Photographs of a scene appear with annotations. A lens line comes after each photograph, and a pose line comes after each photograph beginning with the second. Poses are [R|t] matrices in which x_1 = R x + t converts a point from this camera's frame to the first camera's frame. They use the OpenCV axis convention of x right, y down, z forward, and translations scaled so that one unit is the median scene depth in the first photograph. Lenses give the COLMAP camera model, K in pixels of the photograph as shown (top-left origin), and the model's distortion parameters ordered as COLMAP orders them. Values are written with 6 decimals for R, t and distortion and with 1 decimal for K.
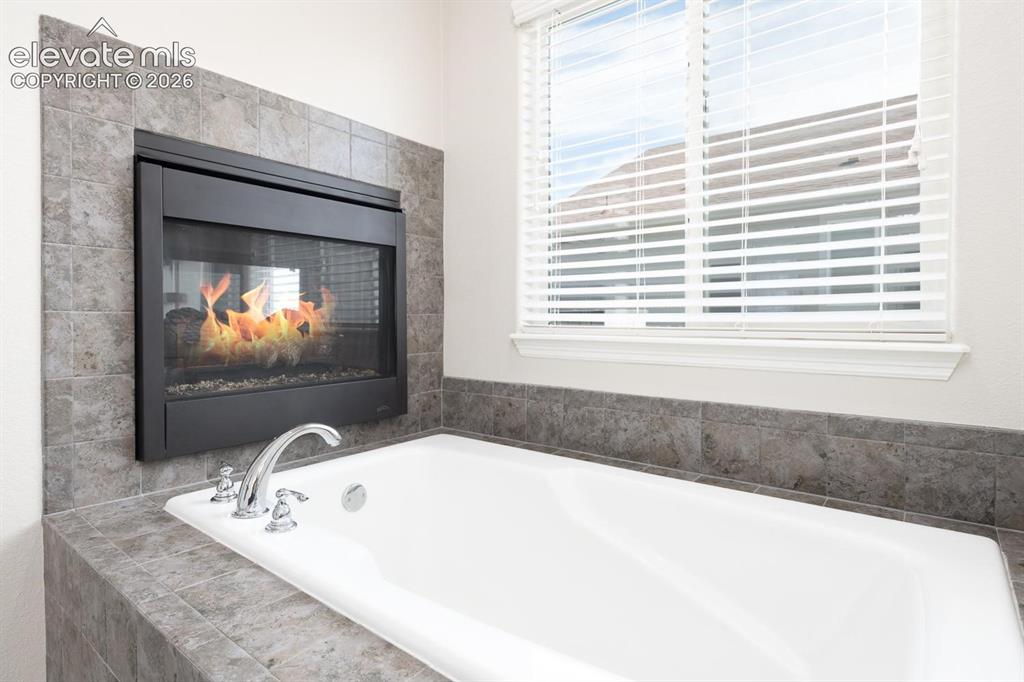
lens RADIAL K [[533.9, 0, 510.5], [0, 533.9, 336.3], [0, 0, 1]] dist [0.000448, 0.000221]
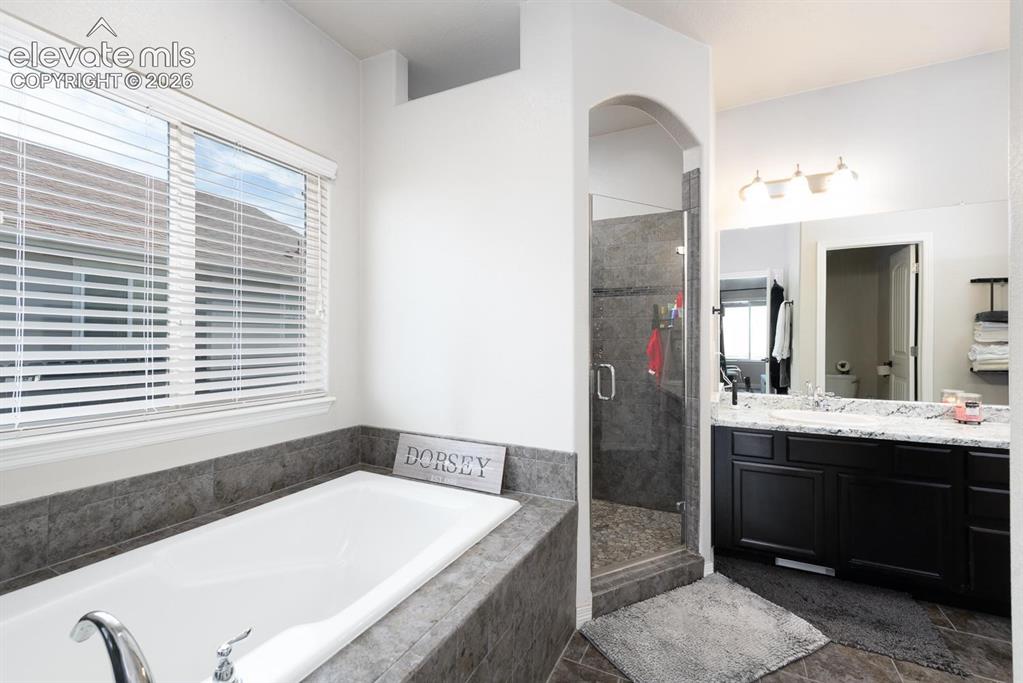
lens RADIAL K [[426.6, 0, 519.3], [0, 426.6, 344.9], [0, 0, 1]] dist [0.000637, 0.000134]
pose [[-0.208821, -0.006473, 0.977932, -0.924206], [0.035873, 0.999254, 0.014274, -0.166674], [-0.977296, 0.038062, -0.208433, 0.469040]]
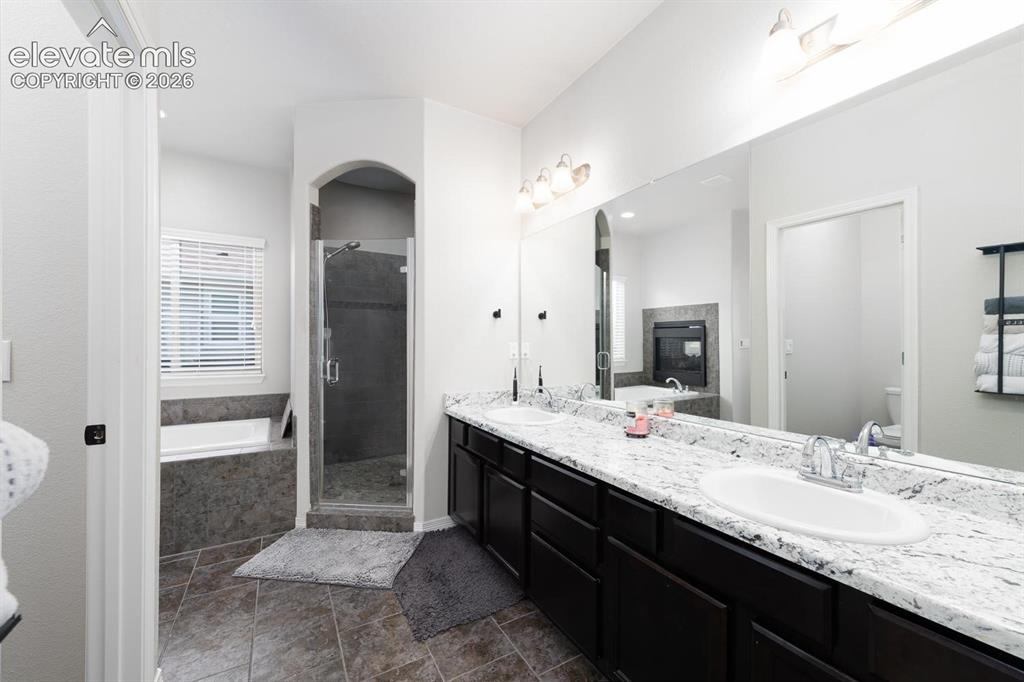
lens RADIAL K [[403.7, 0, 520.5], [0, 403.7, 338.2], [0, 0, 1]] dist [0.003820, -0.000670]
pose [[0.347787, 0.010917, 0.937510, -1.103062], [0.032178, 0.999204, -0.023572, -0.098424], [-0.937021, 0.038365, 0.347159, -1.539674]]
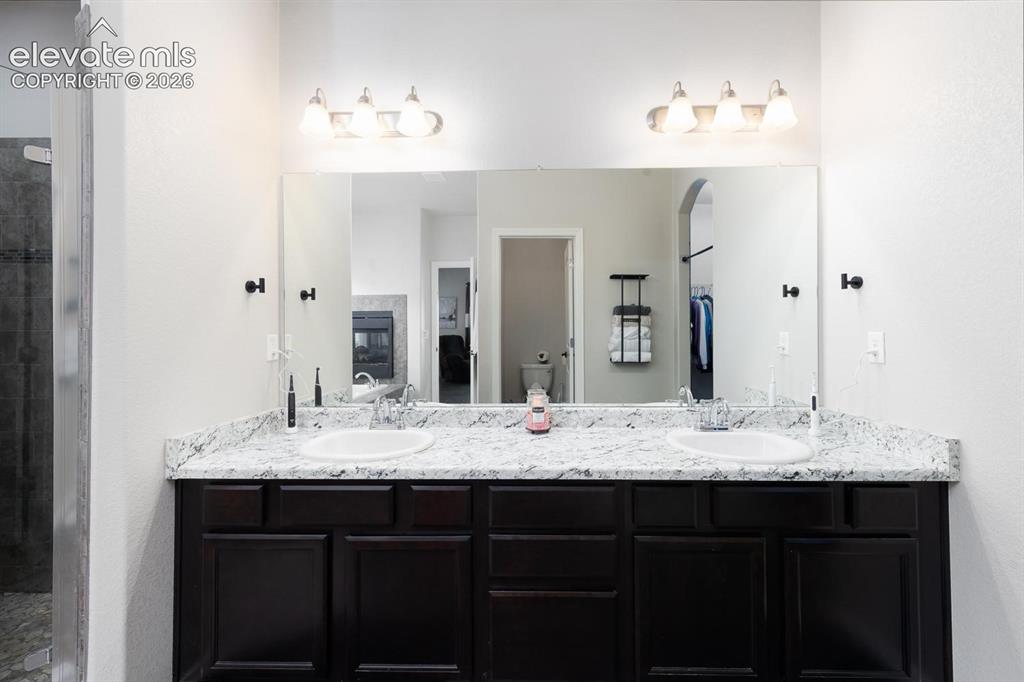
lens RADIAL K [[403.7, 0, 517.4], [0, 403.7, 331.3], [0, 0, 1]] dist [0.003820, -0.000670]
pose [[-0.604850, 0.007153, 0.796307, -0.698742], [0.034893, 0.999237, 0.017528, -0.132470], [-0.795575, 0.038387, -0.604638, -0.645685]]
